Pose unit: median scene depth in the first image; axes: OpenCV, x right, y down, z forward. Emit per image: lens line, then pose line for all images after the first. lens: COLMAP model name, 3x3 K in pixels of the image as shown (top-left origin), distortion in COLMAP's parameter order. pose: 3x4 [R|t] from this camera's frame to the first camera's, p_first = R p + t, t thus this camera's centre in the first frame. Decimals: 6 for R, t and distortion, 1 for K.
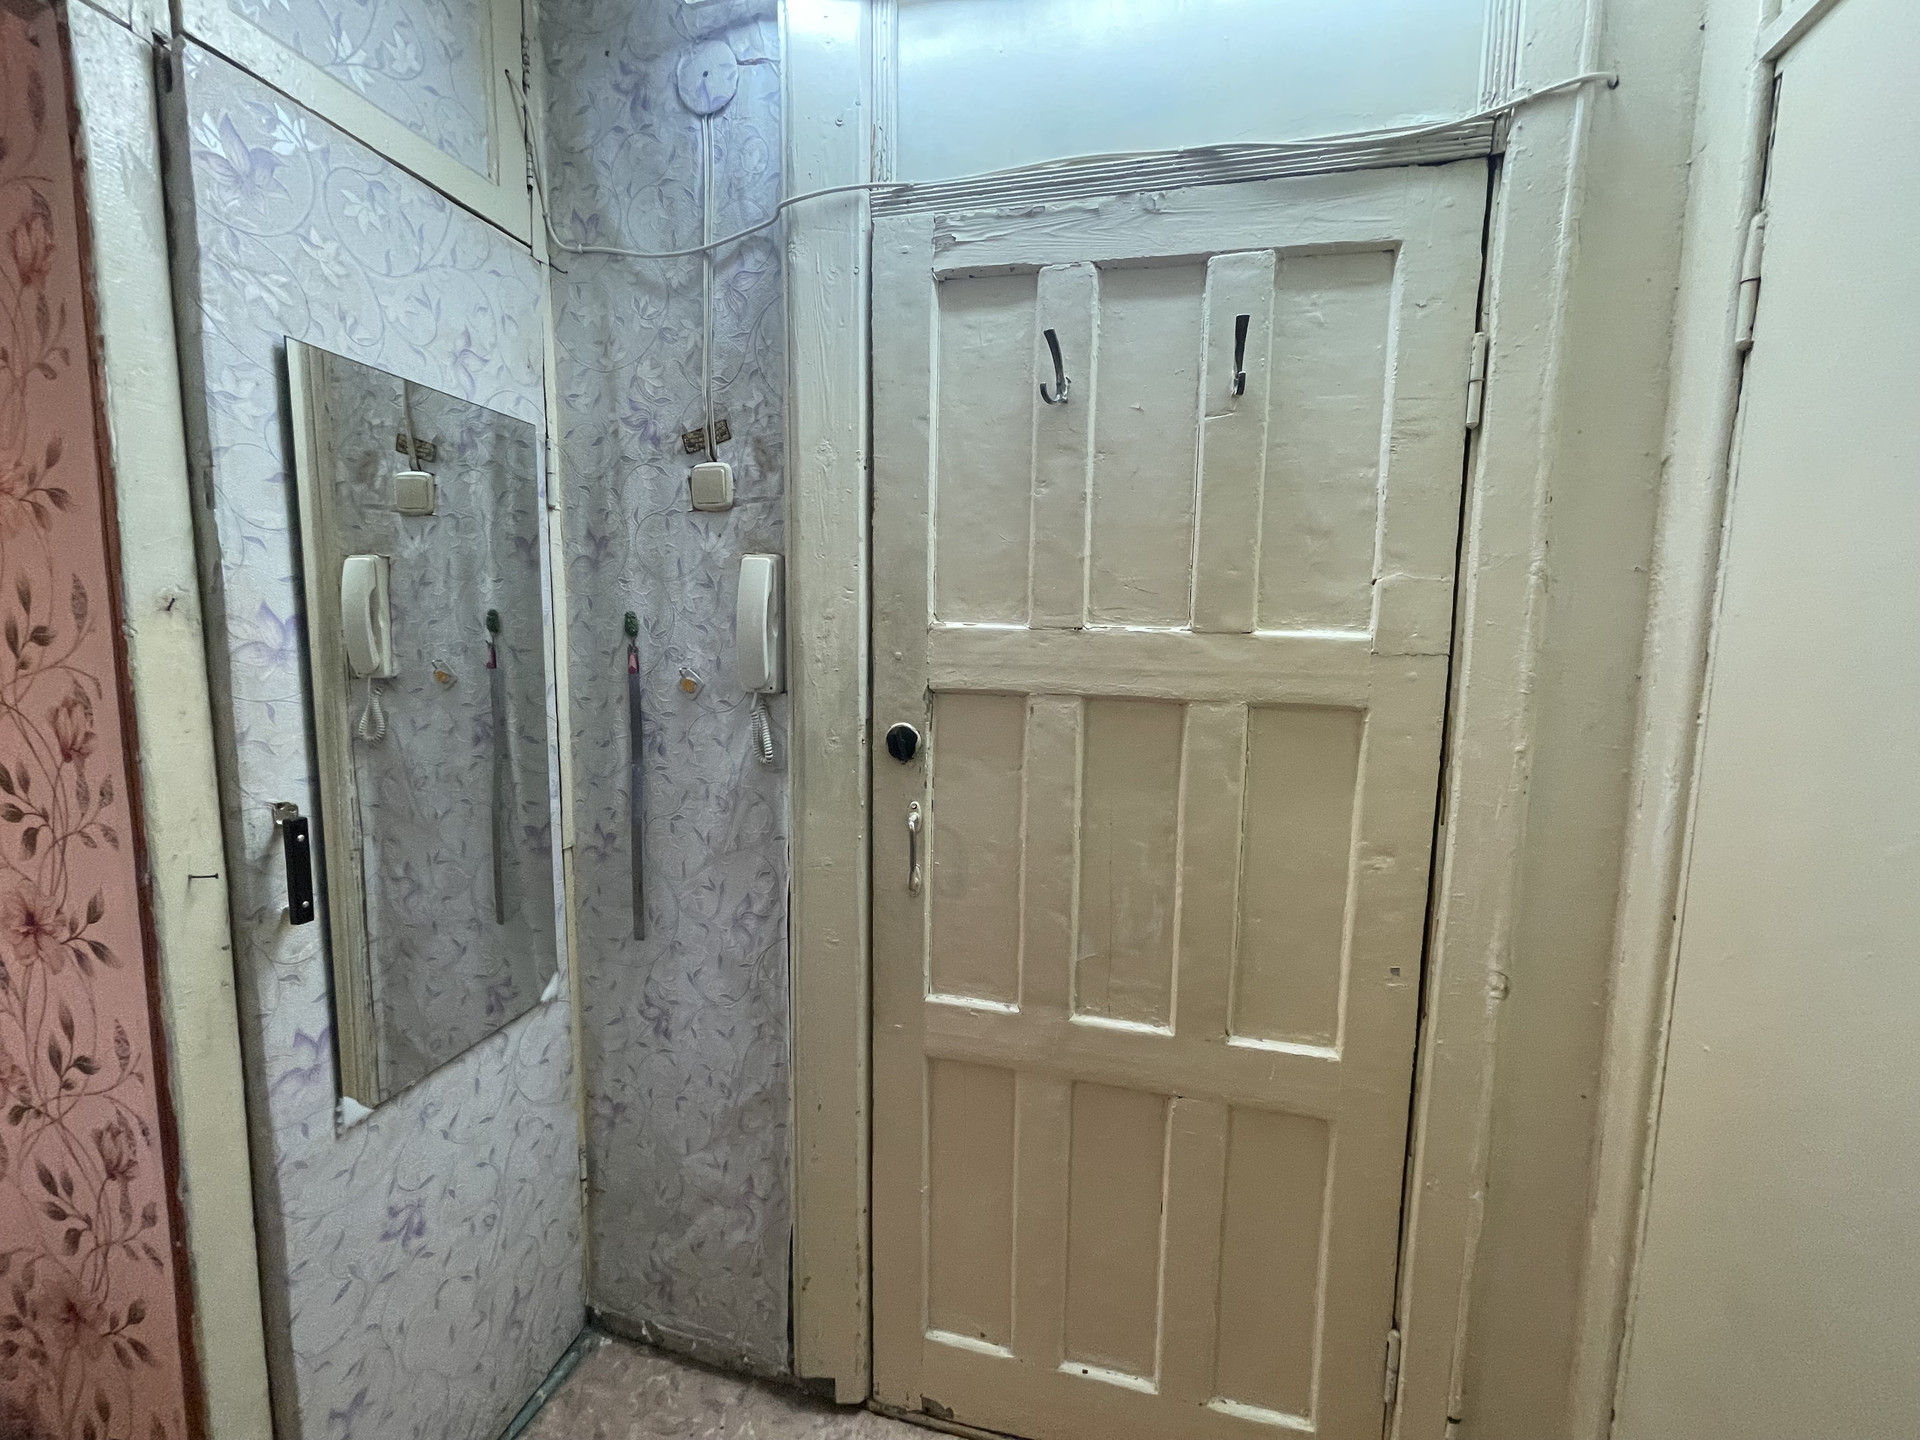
lens RADIAL K [[771.8, 0, 957.2], [0, 771.8, 717.5], [0, 0, 1]] dist [-0.004284, -0.000079]
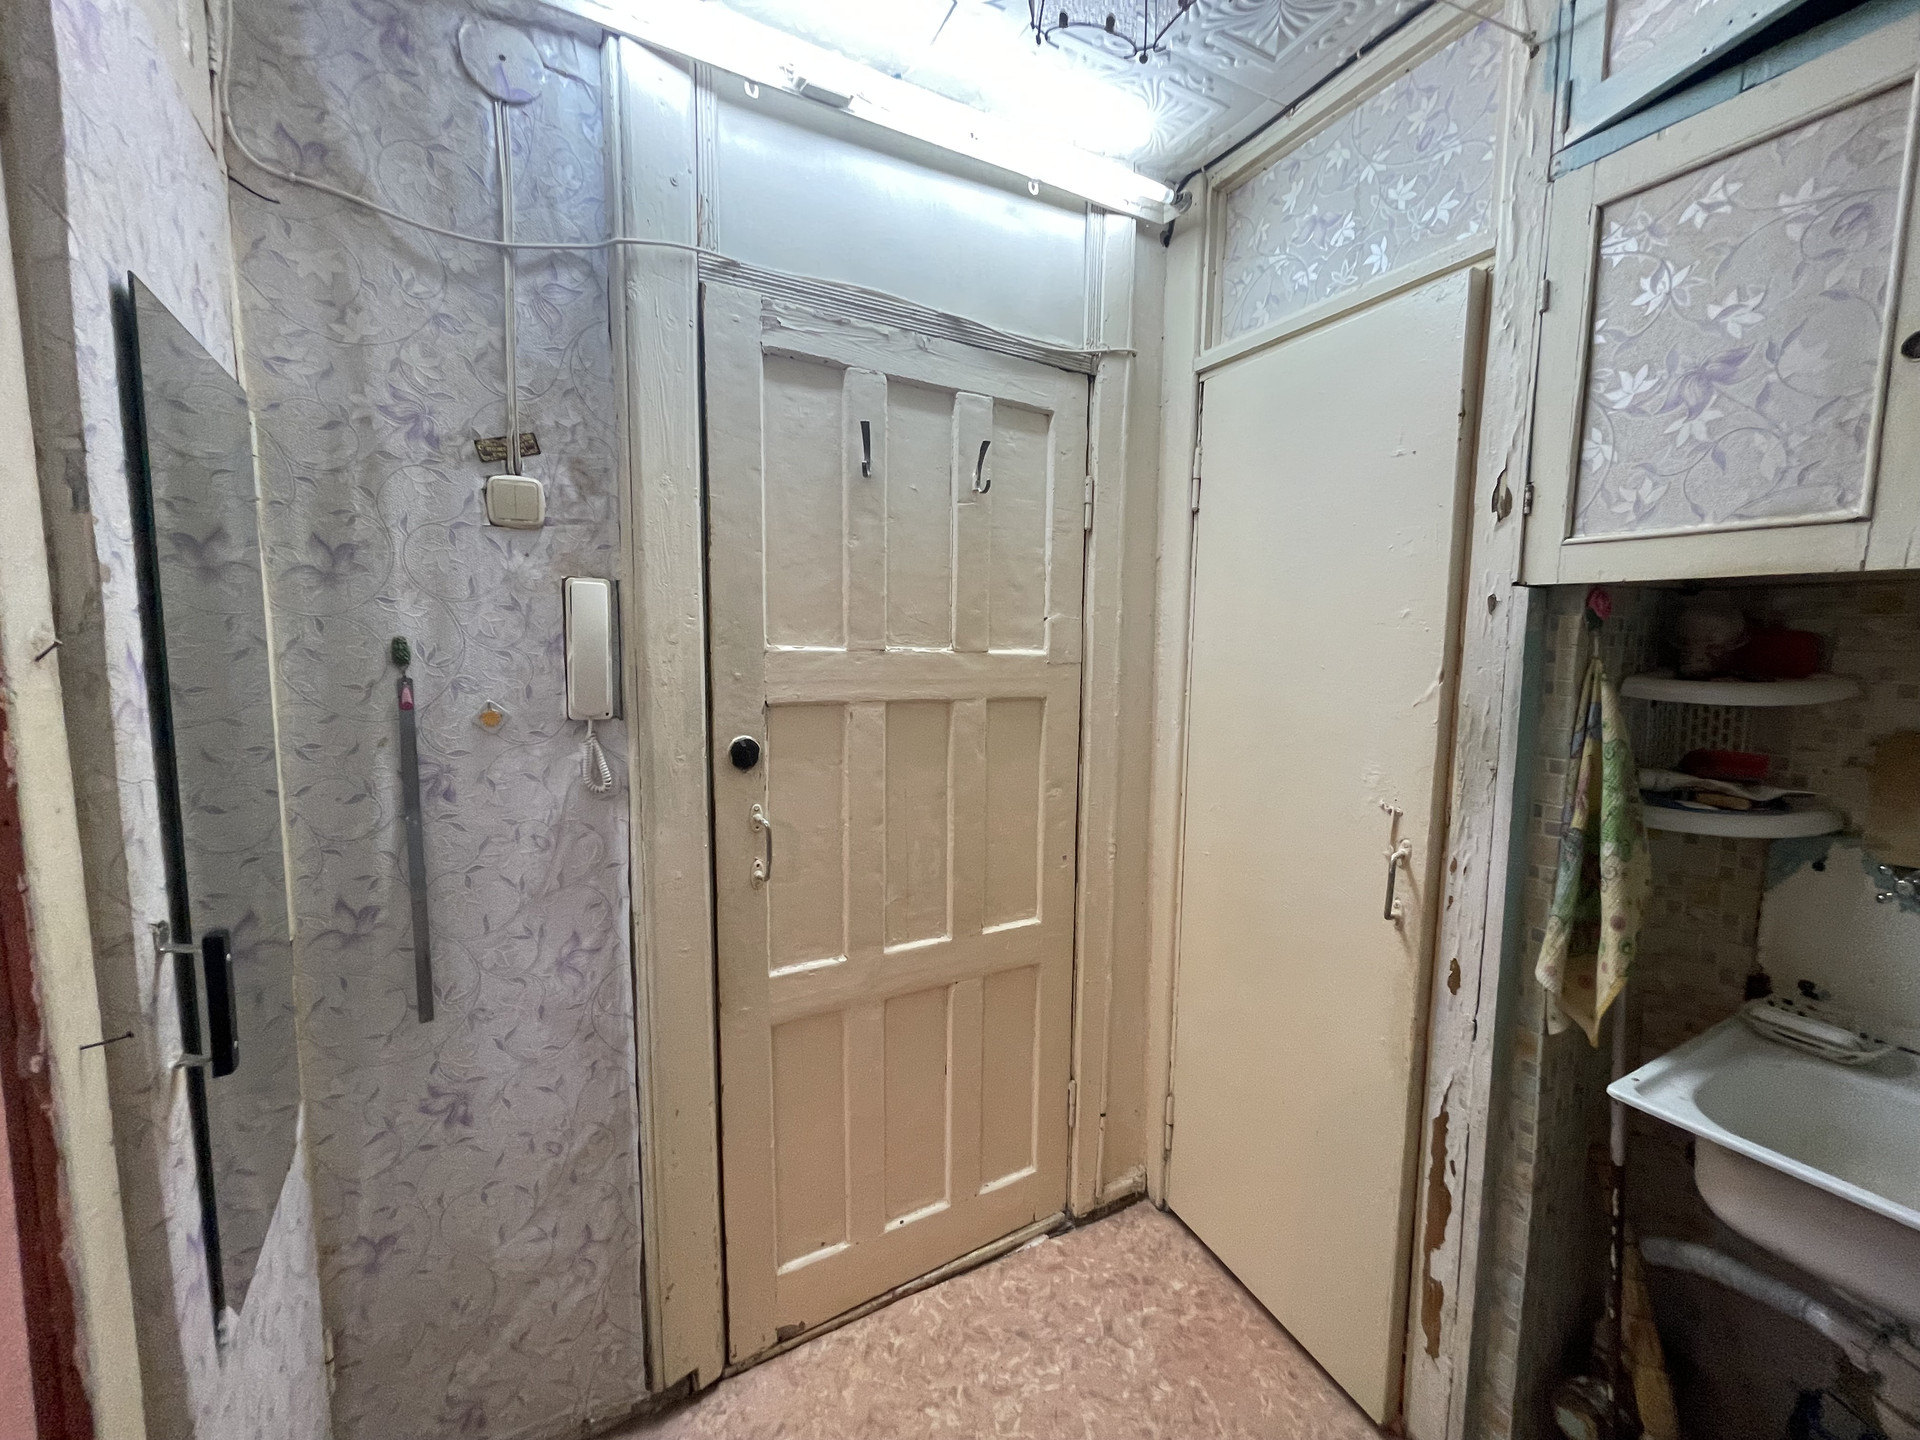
lens RADIAL K [[772.6, 0, 950.7], [0, 772.6, 718.0], [0, 0, 1]] dist [0.000524, 0.000221]
pose [[0.724959, -0.079526, 0.684185, -0.623320], [0.075346, 0.996508, 0.035992, -0.036837], [-0.684658, 0.025458, 0.728420, -0.026095]]
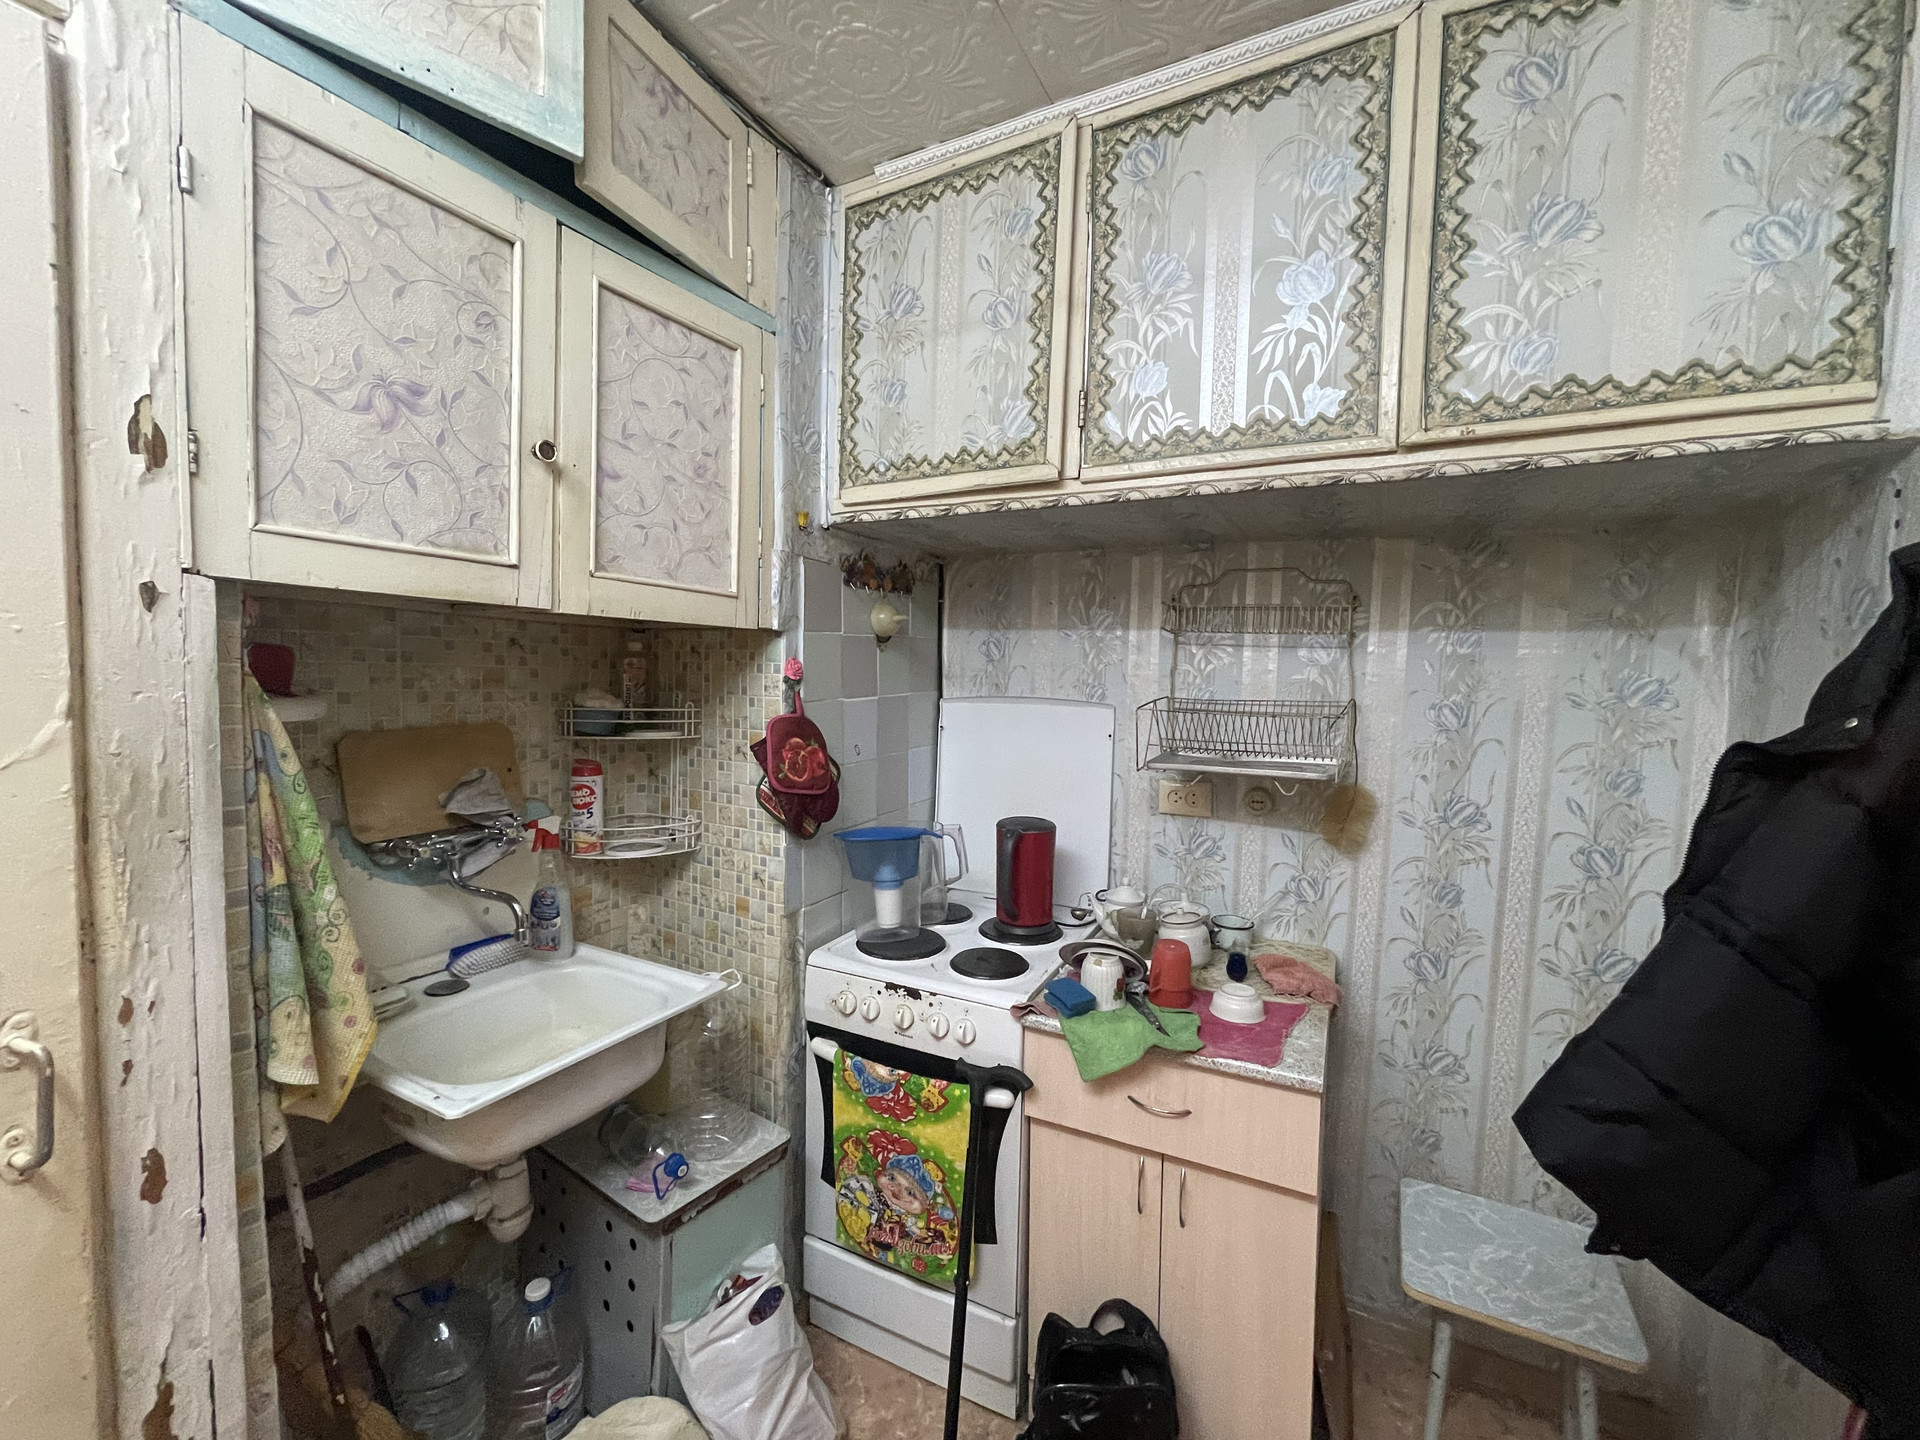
lens RADIAL K [[771.8, 0, 957.2], [0, 771.8, 717.5], [0, 0, 1]] dist [-0.004284, -0.000079]
pose [[-0.977395, -0.047069, 0.206114, -0.245392], [-0.013580, 0.986866, 0.160967, -0.105223], [-0.210983, 0.154529, -0.965198, 0.695137]]
